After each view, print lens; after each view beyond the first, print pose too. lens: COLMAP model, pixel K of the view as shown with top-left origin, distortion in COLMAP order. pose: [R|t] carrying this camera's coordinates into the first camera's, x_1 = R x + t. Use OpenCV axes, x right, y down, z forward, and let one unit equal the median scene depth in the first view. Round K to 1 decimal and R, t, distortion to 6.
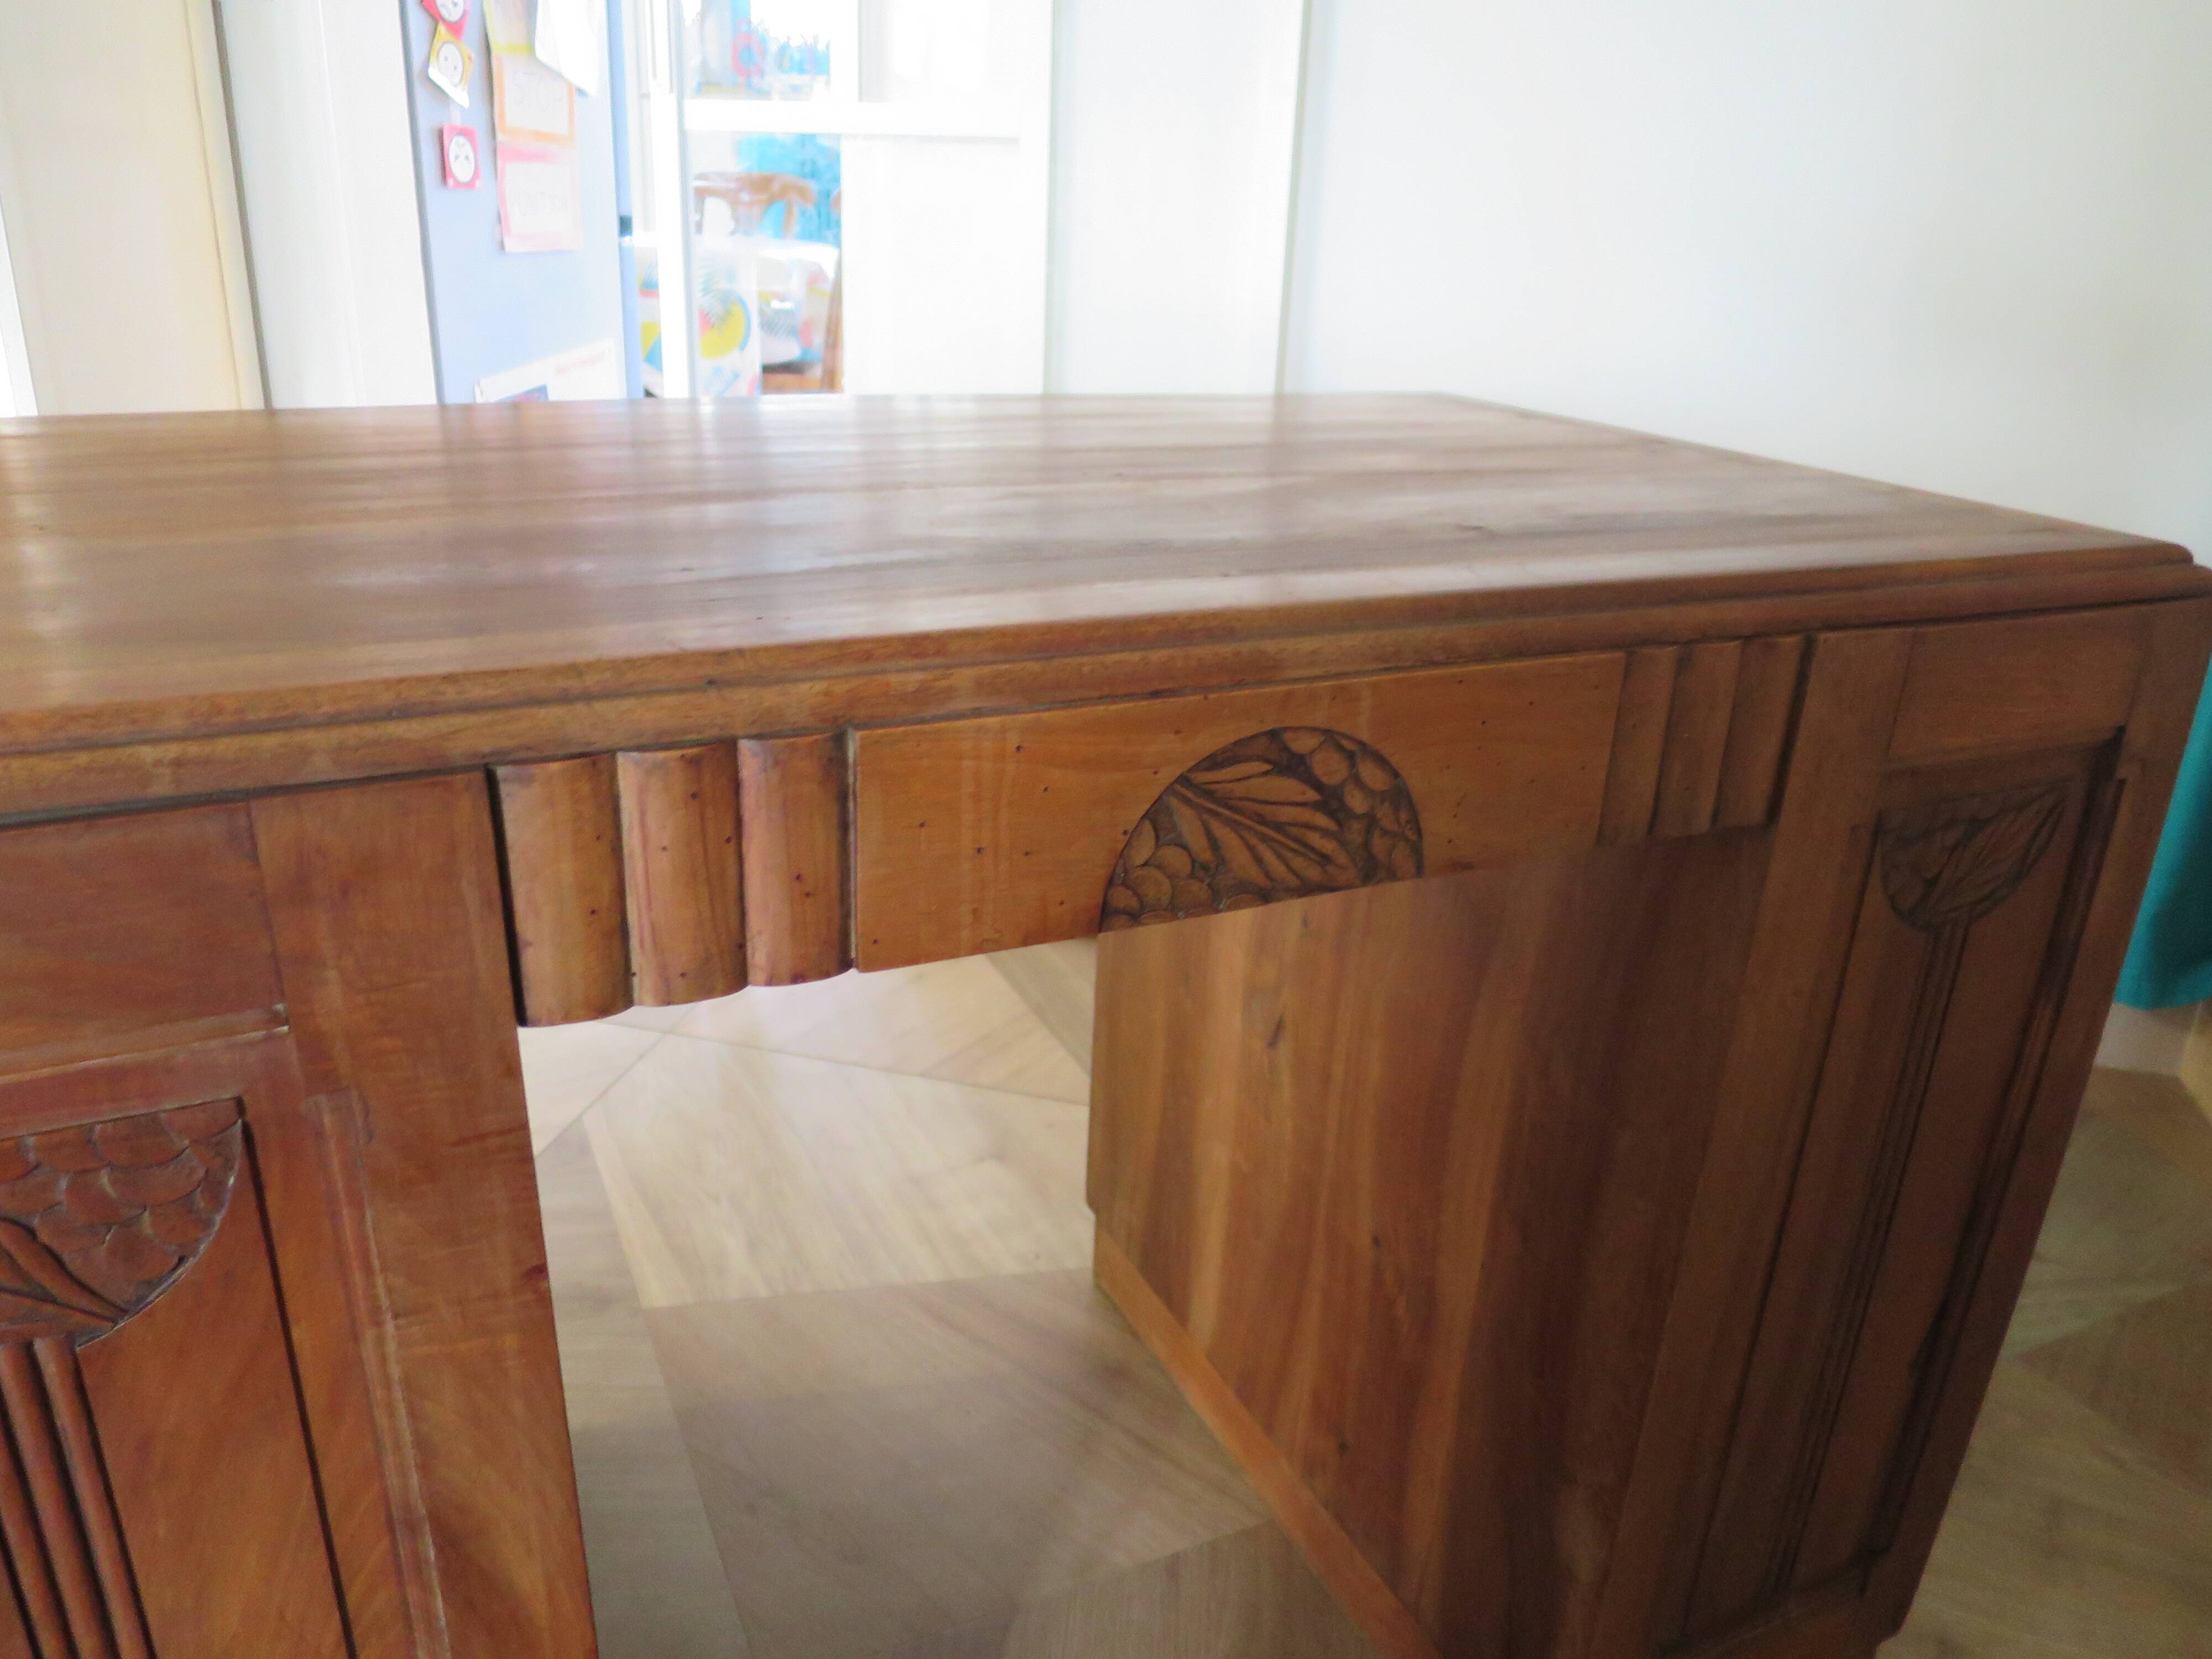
lens RADIAL K [[1593.3, 0, 1105.5], [0, 1593.3, 826.9], [0, 0, 1]] dist [-0.045197, 0.011815]
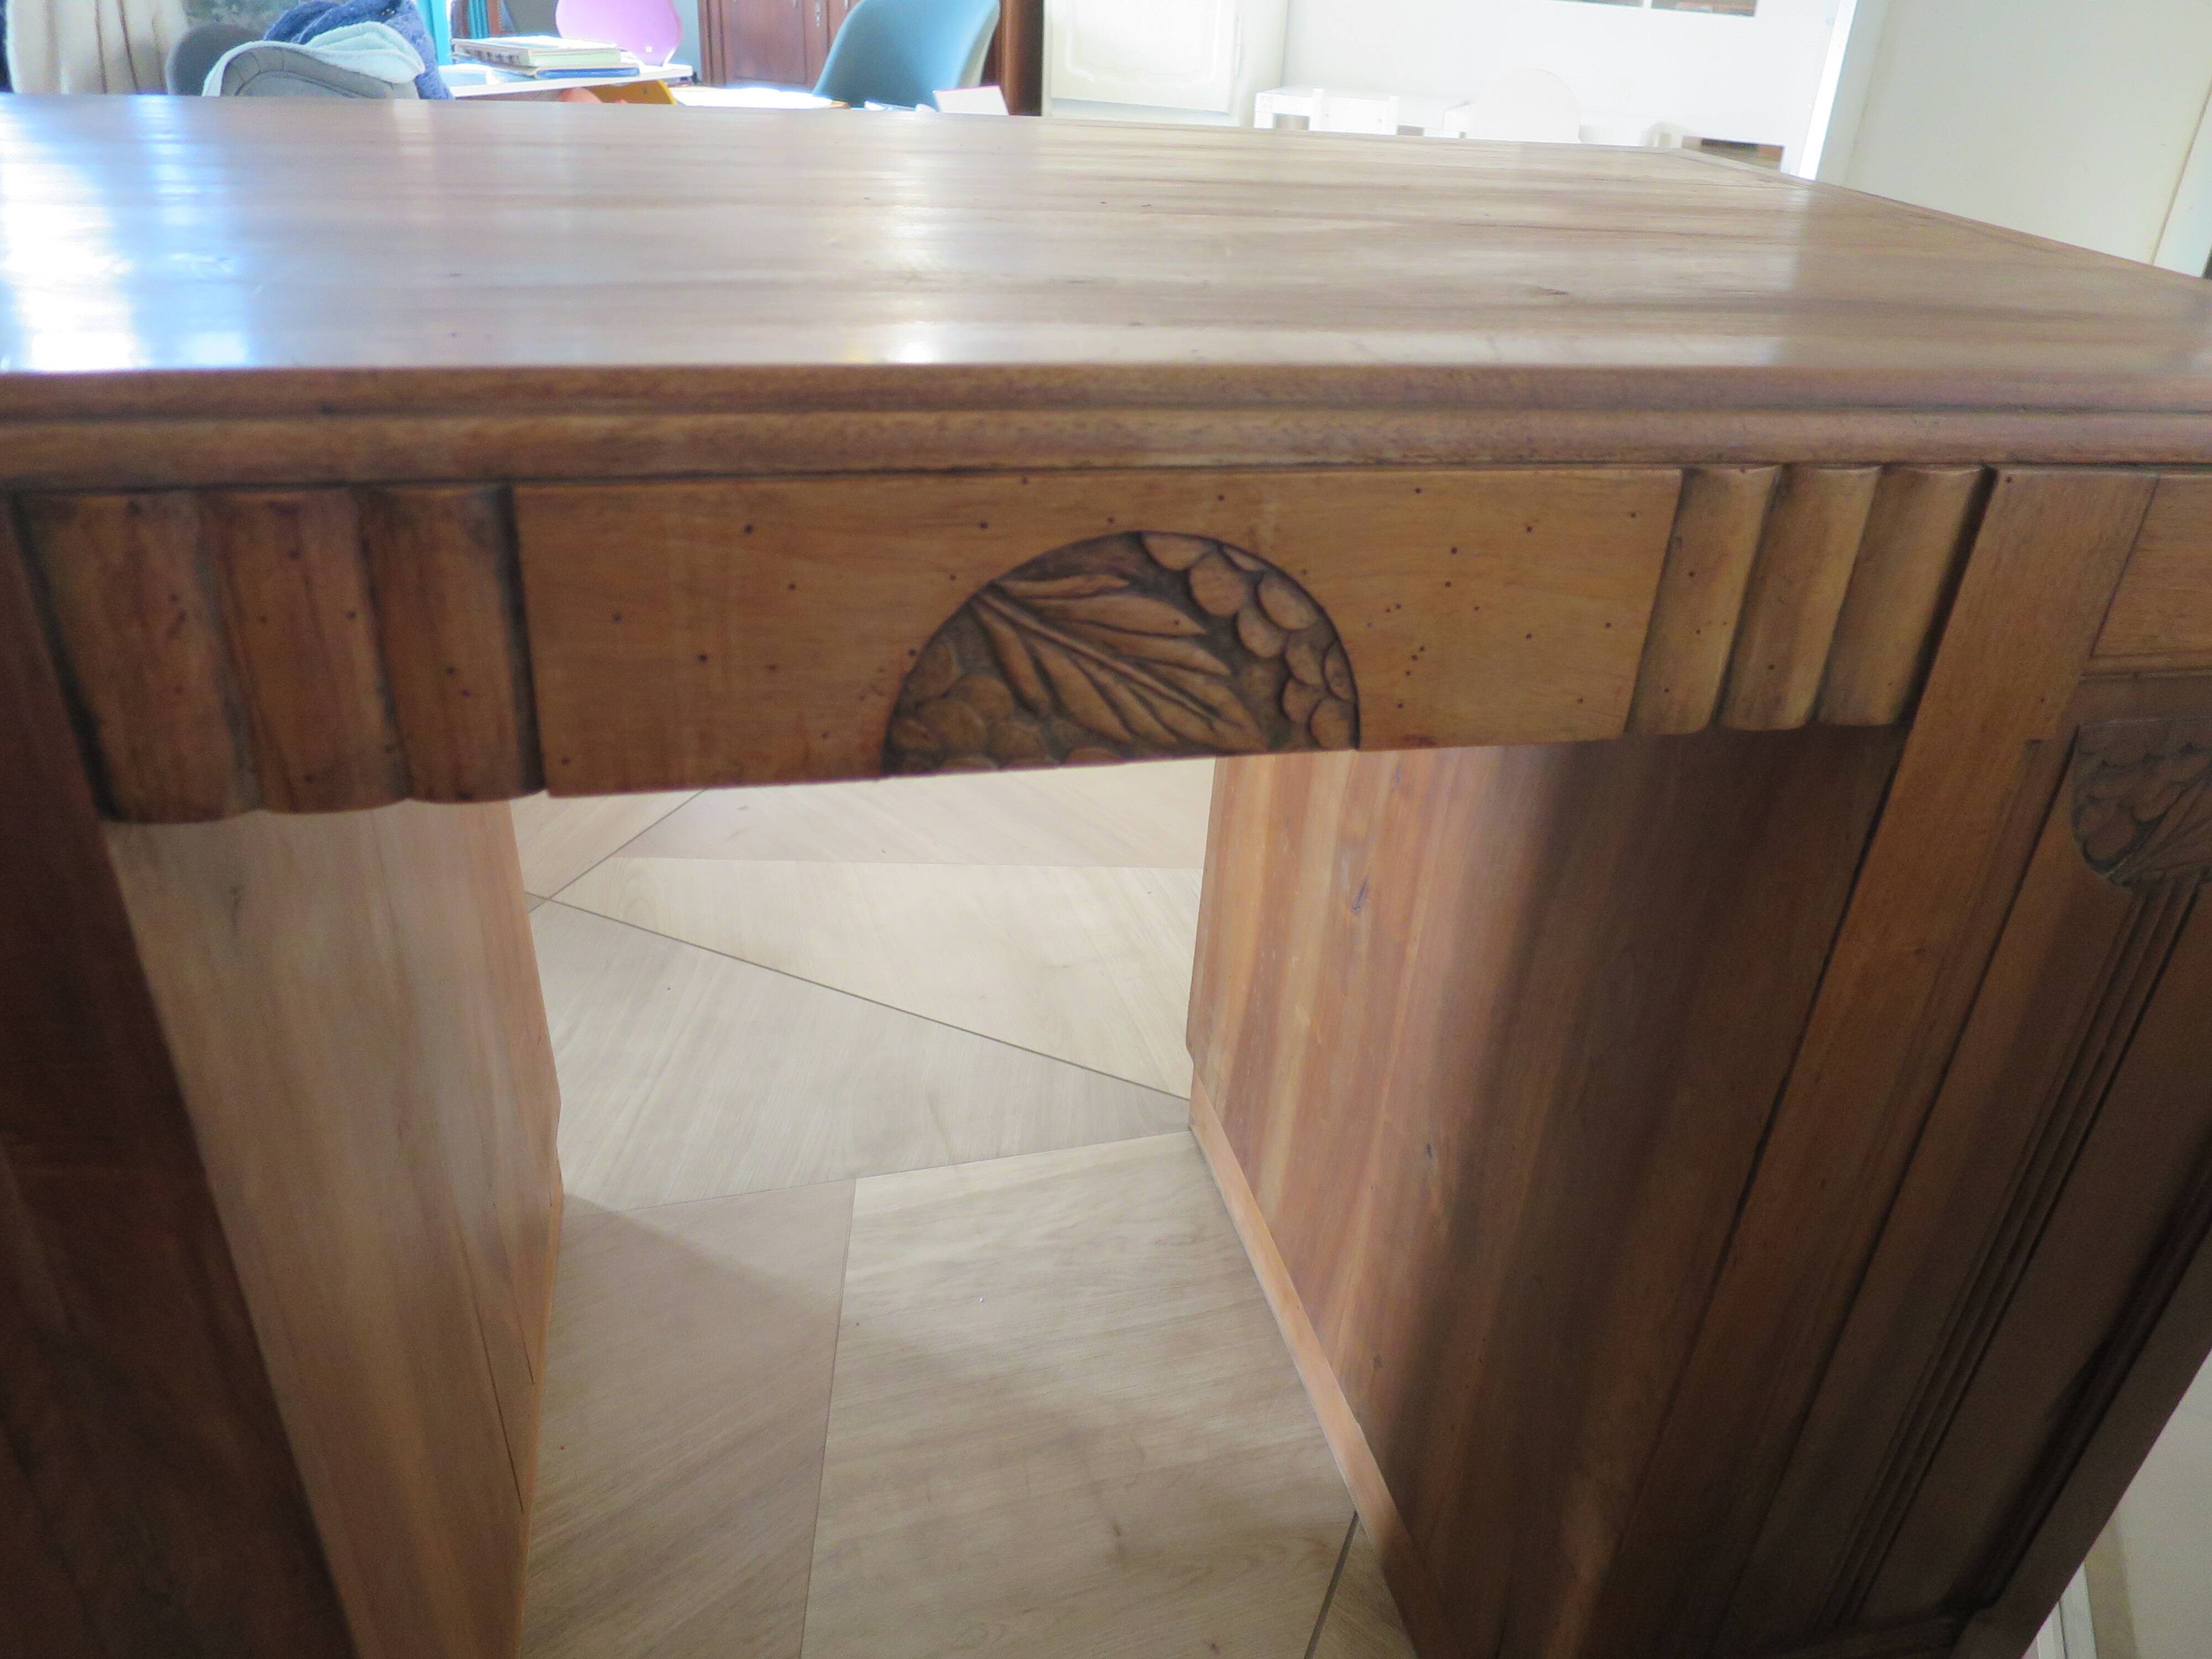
lens RADIAL K [[1593.3, 0, 1107.5], [0, 1593.3, 820.4], [0, 0, 1]] dist [-0.045197, 0.011815]
pose [[0.977193, 0.116539, -0.177517, 0.202539], [-0.093855, 0.986898, 0.131240, -0.020936], [0.190486, -0.111586, 0.975327, 0.215644]]
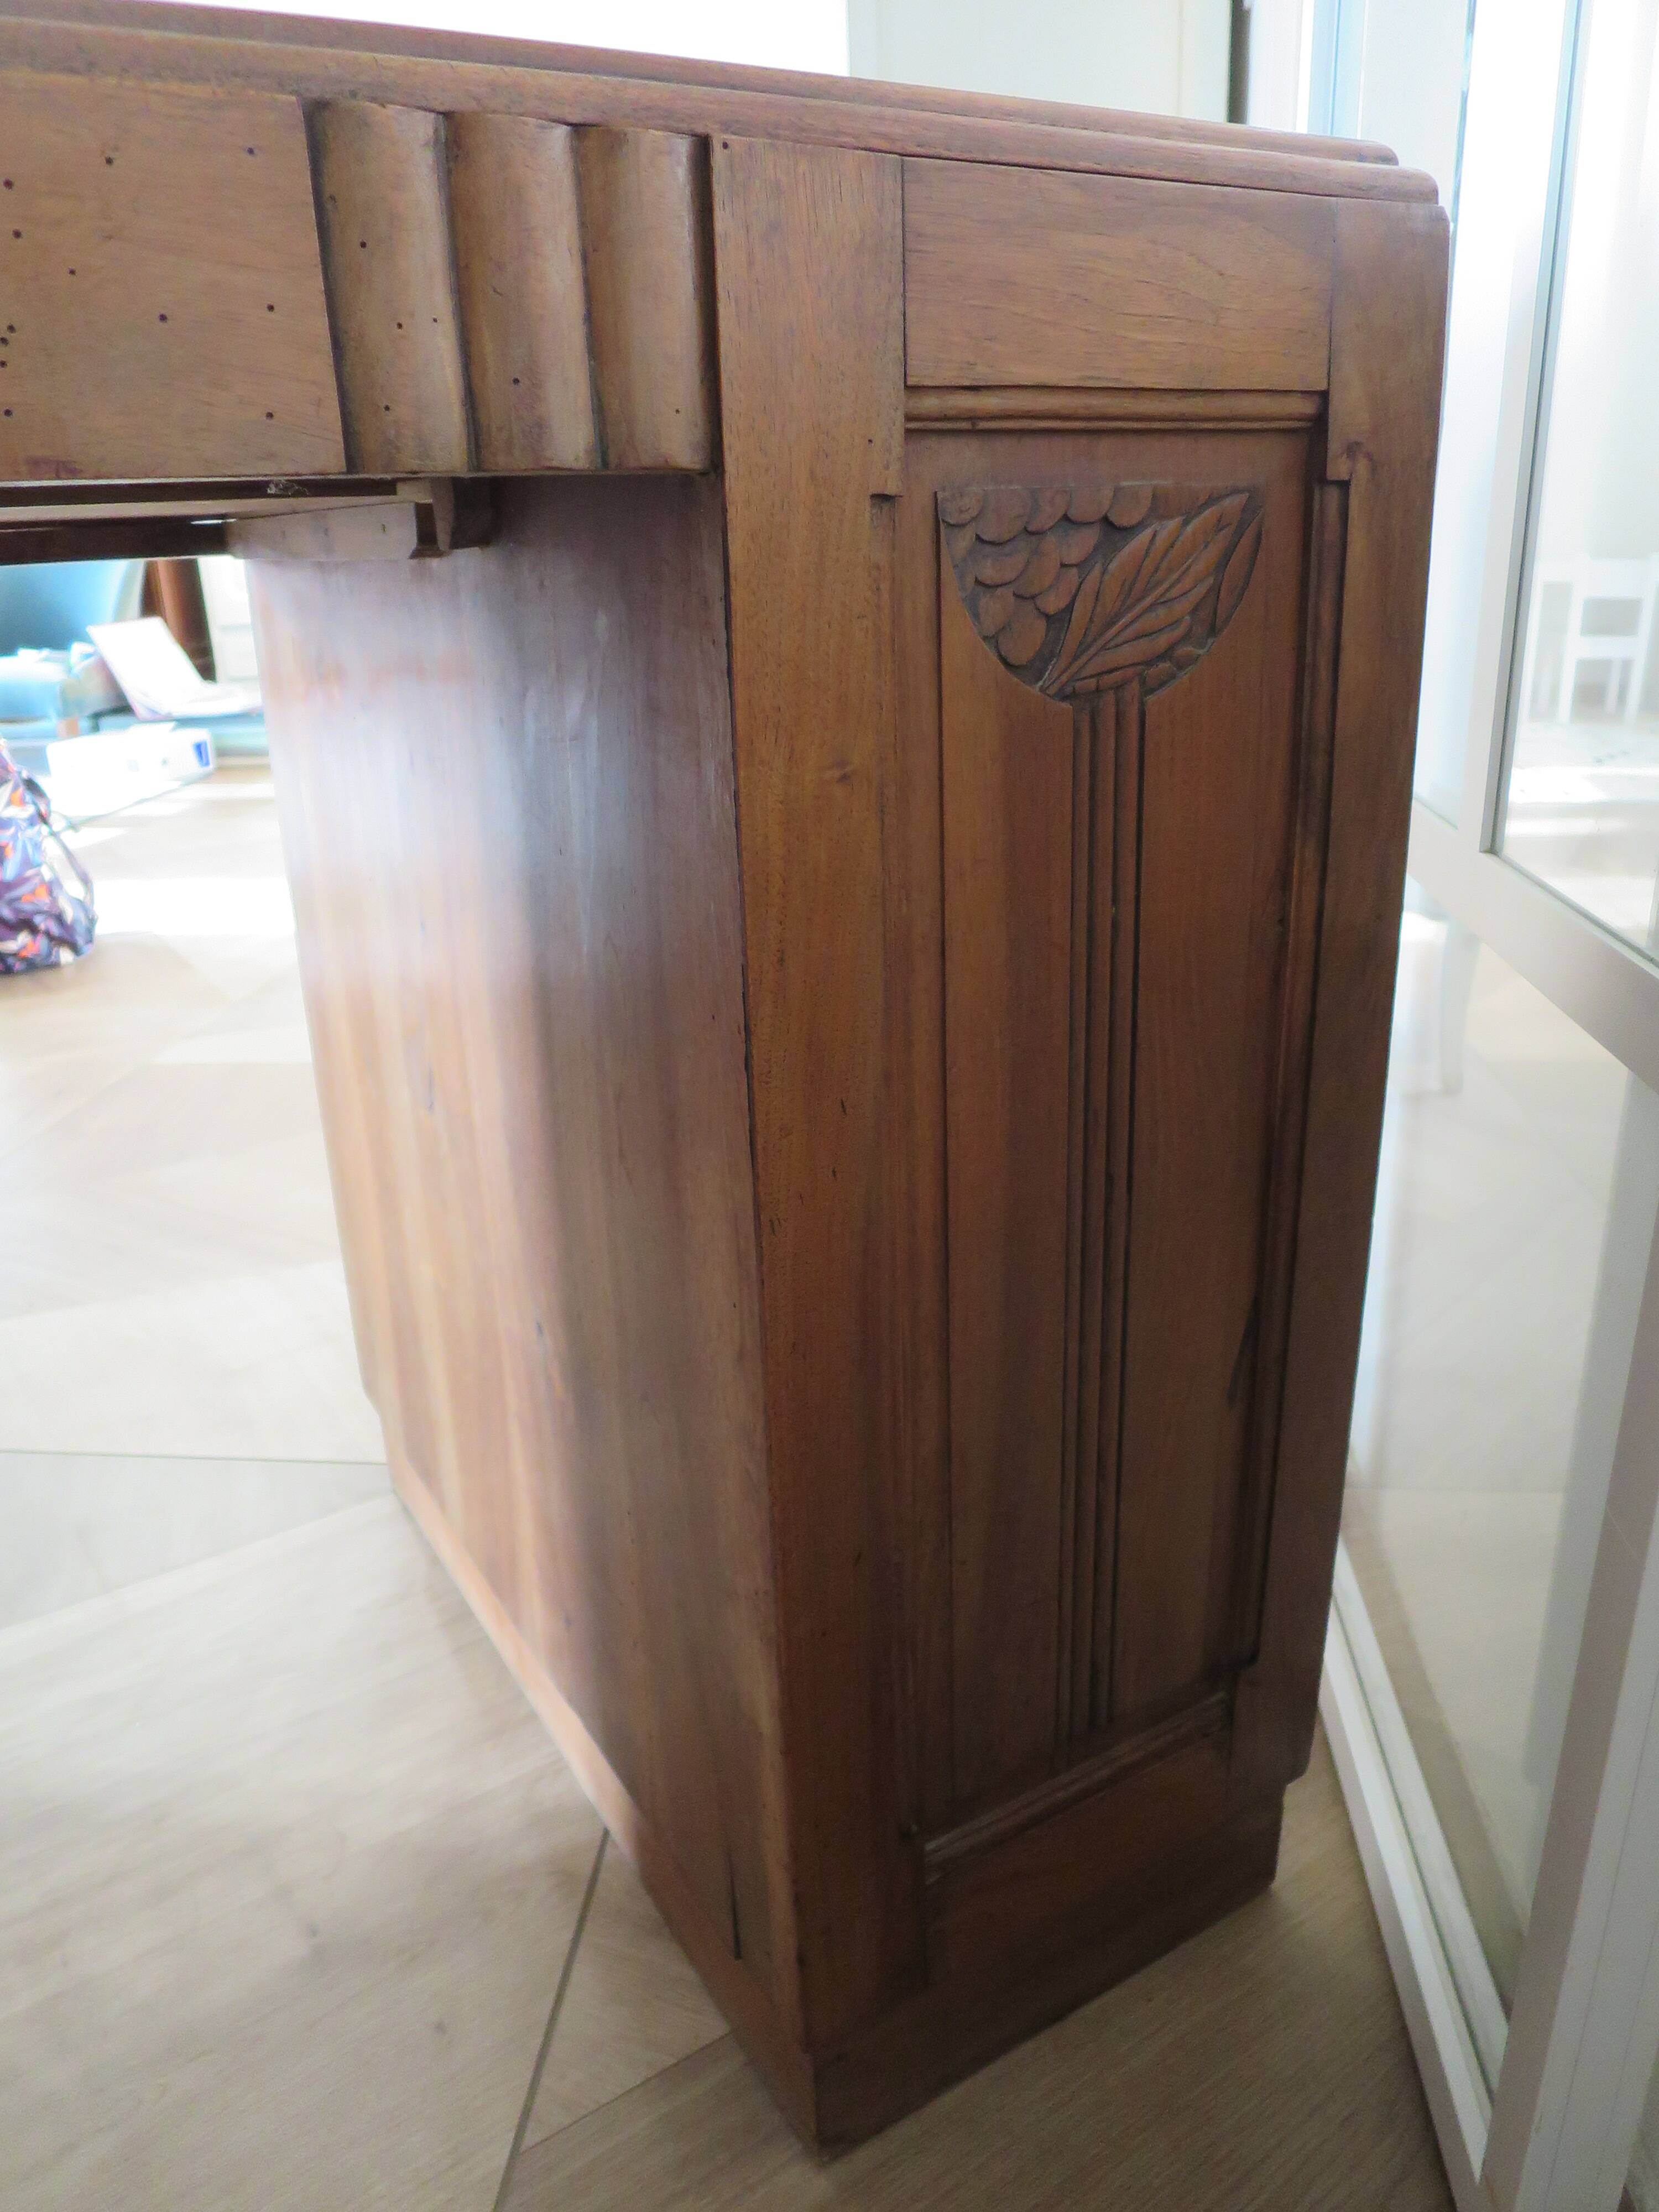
lens RADIAL K [[1593.3, 0, 831.1], [0, 1593.3, 1102.9], [0, 0, 1]] dist [-0.045197, 0.011815]
pose [[0.992860, -0.105055, 0.056499, 0.422493], [0.106182, 0.994196, -0.017309, 0.281670], [-0.054353, 0.023185, 0.998253, 0.375778]]
